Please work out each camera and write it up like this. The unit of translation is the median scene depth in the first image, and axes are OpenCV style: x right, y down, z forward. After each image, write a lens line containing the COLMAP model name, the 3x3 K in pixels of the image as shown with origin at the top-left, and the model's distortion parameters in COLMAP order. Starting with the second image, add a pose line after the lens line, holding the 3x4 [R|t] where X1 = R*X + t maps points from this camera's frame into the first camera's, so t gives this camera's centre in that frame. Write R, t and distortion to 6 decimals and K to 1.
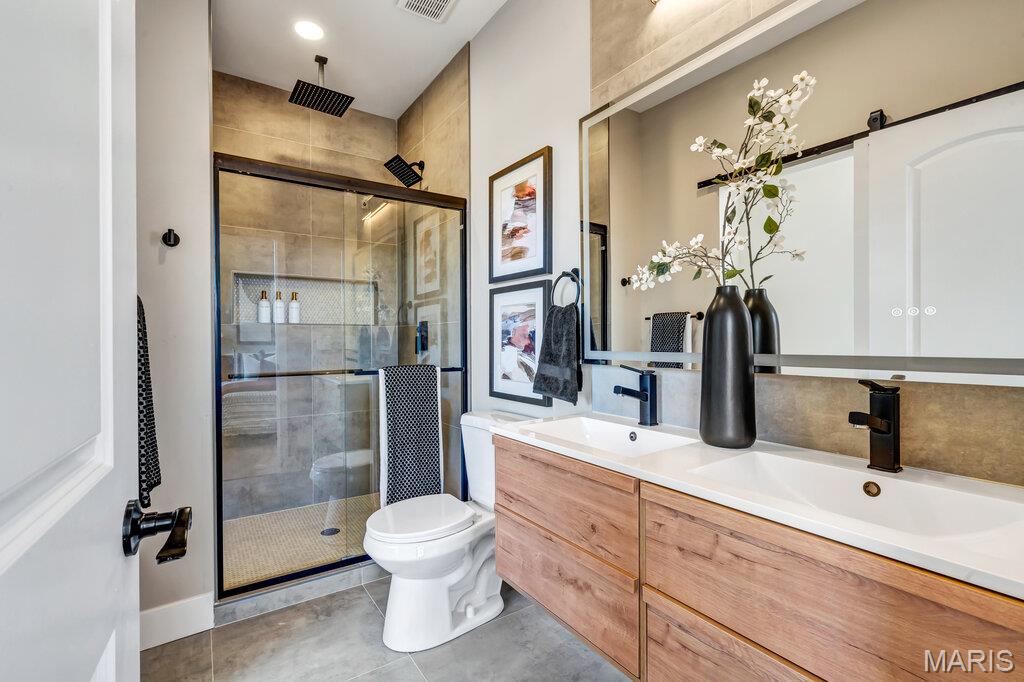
lens RADIAL K [[462.1, 0, 512.9], [0, 462.1, 341.3], [0, 0, 1]] dist [-0.005225, 0.000833]
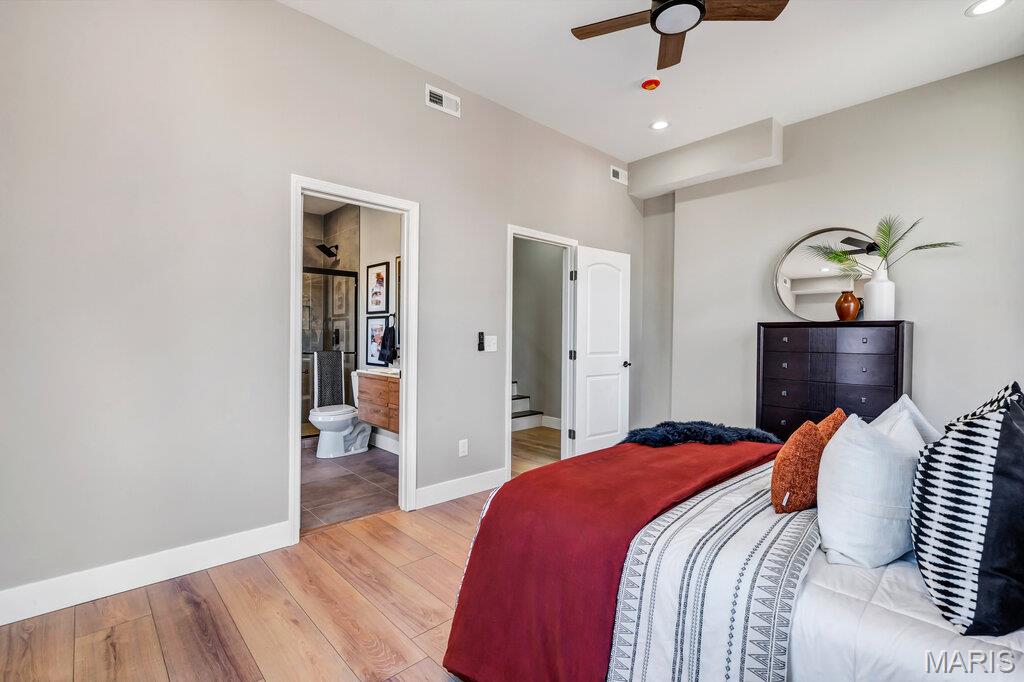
lens RADIAL K [[462.1, 0, 506.4], [0, 462.1, 343.7], [0, 0, 1]] dist [-0.005225, 0.000833]
pose [[0.990333, 0.010248, 0.138332, 0.320526], [-0.012089, 0.999849, 0.012472, -0.018485], [-0.138183, -0.014024, 0.990307, -1.341159]]
